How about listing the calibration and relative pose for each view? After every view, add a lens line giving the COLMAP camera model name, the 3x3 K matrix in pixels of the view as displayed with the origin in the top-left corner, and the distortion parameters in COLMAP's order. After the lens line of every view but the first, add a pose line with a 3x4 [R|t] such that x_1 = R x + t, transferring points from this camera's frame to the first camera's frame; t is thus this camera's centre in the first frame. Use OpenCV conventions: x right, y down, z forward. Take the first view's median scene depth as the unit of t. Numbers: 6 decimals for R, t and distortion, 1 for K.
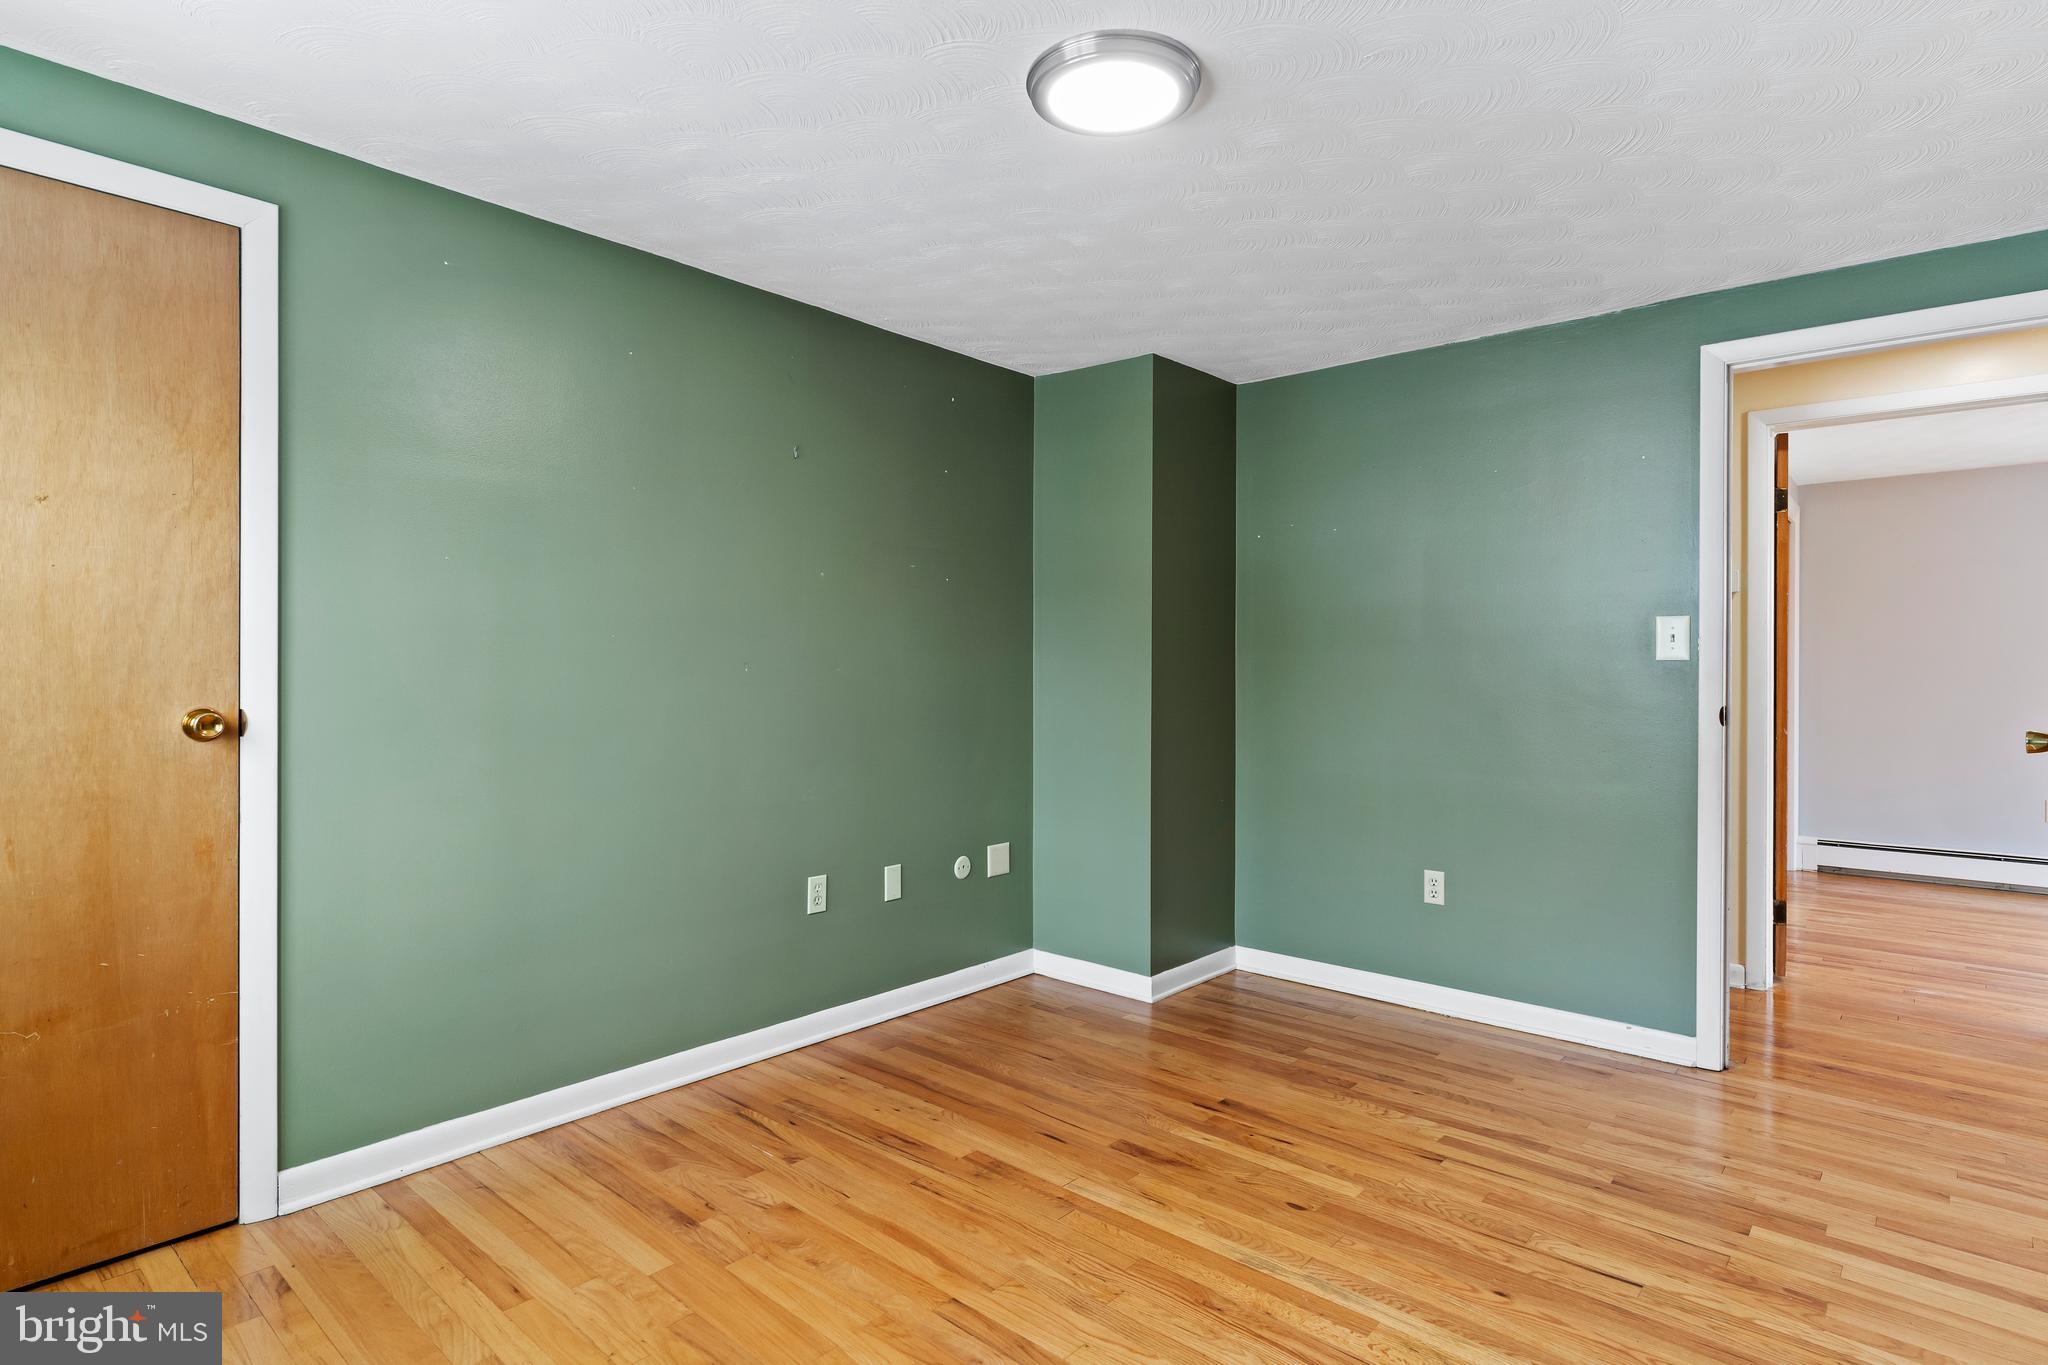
lens RADIAL K [[1049.5, 0, 1018.2], [0, 1049.5, 673.1], [0, 0, 1]] dist [-0.003679, 0.001820]
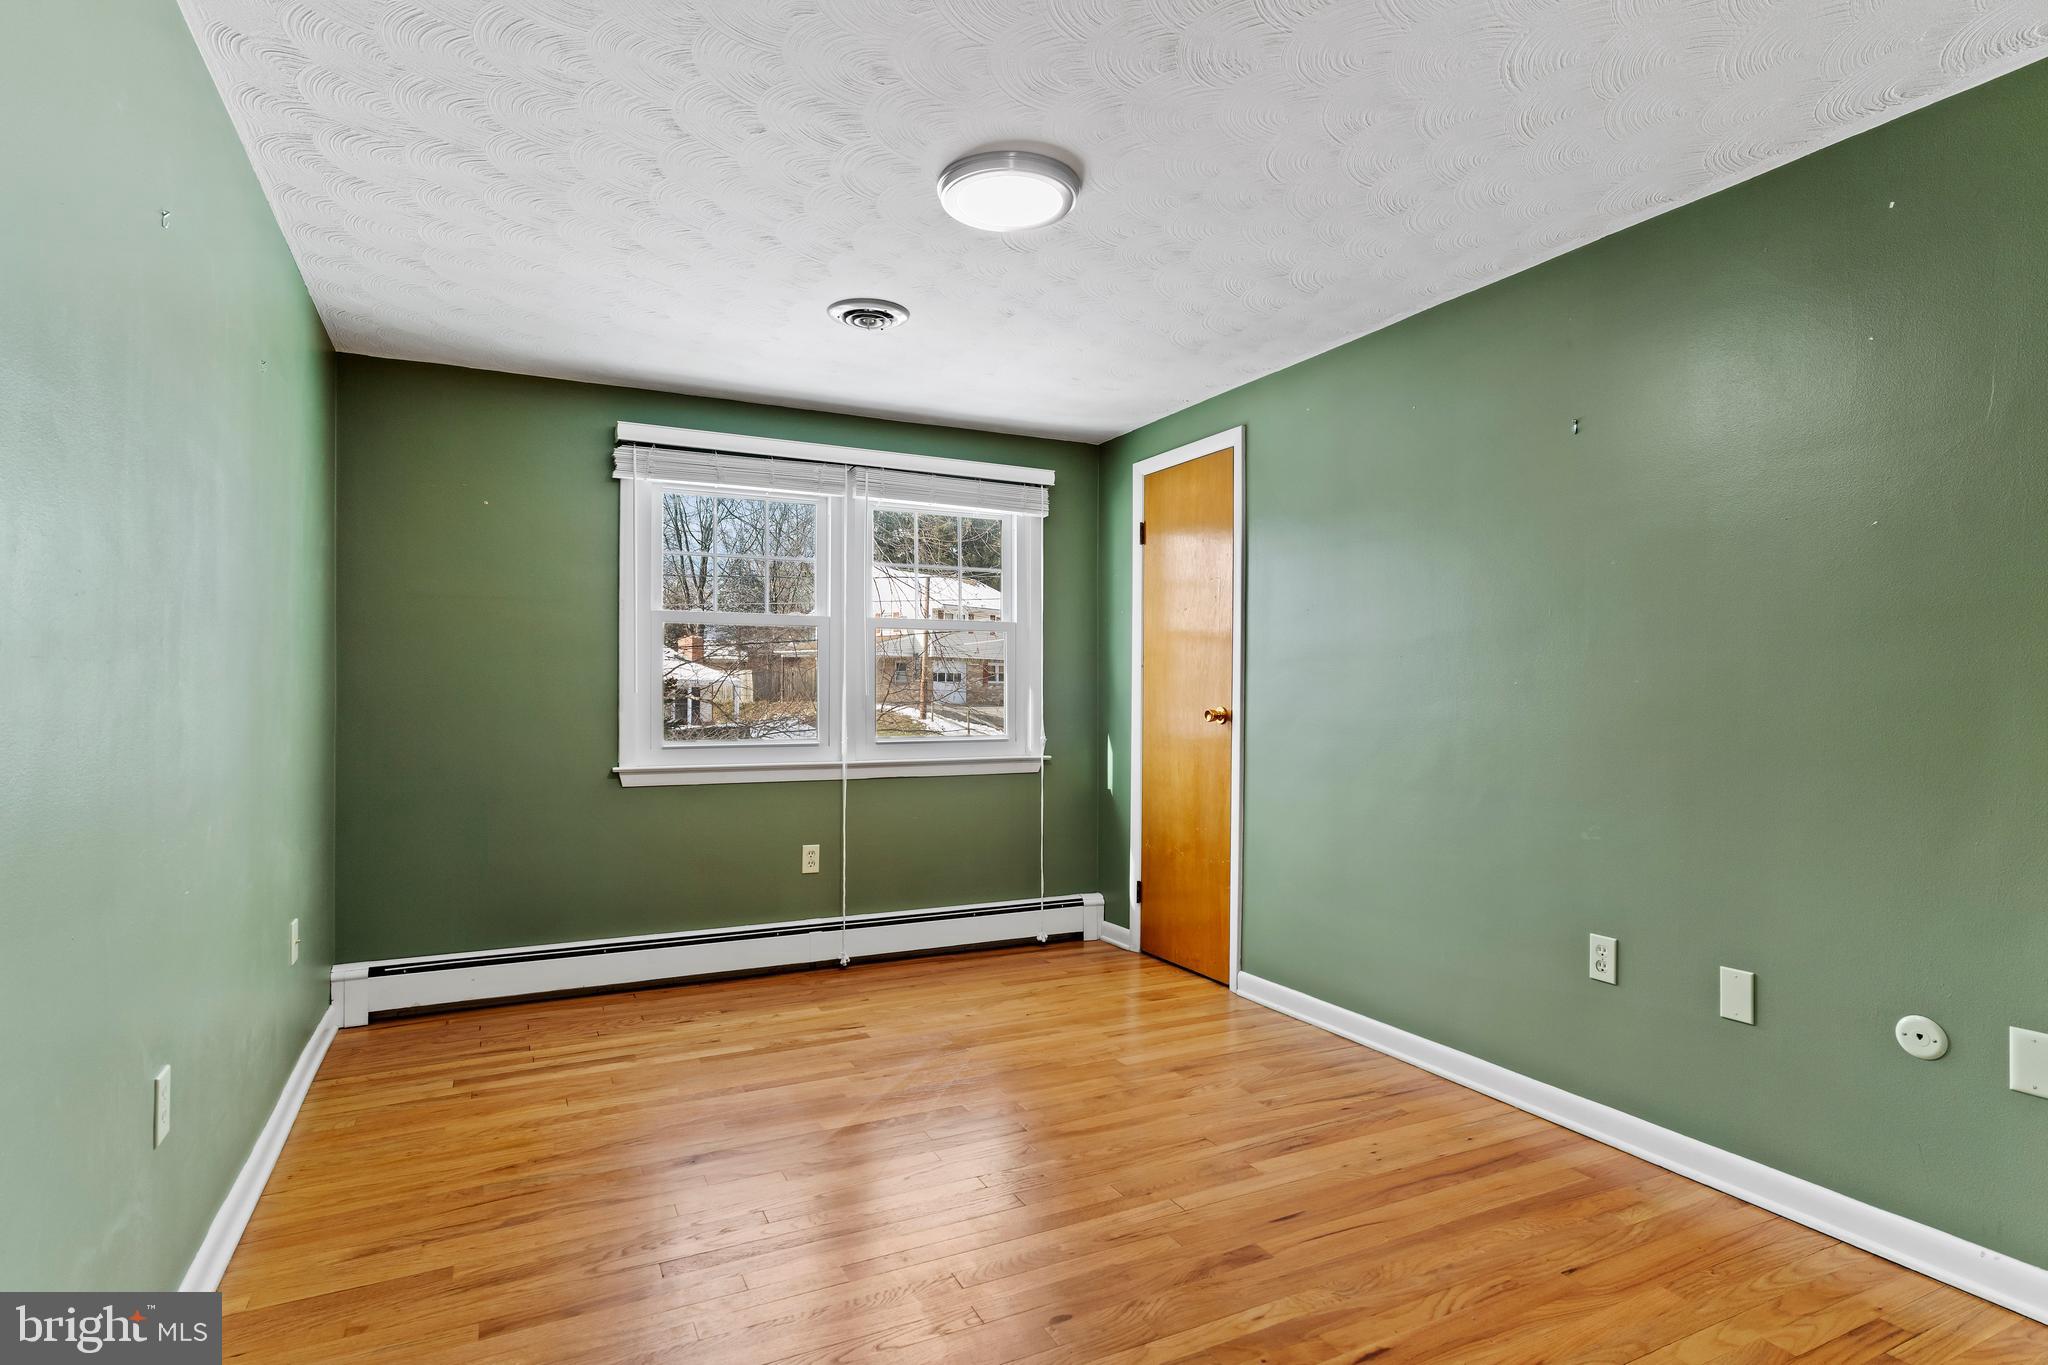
lens RADIAL K [[1049.5, 0, 1018.2], [0, 1049.5, 673.1], [0, 0, 1]] dist [-0.003679, 0.001820]
pose [[-0.375220, -0.030597, -0.926431, 0.926031], [-0.011322, 0.999532, -0.028426, 0.026325], [0.926867, -0.000178, -0.375391, 1.125335]]
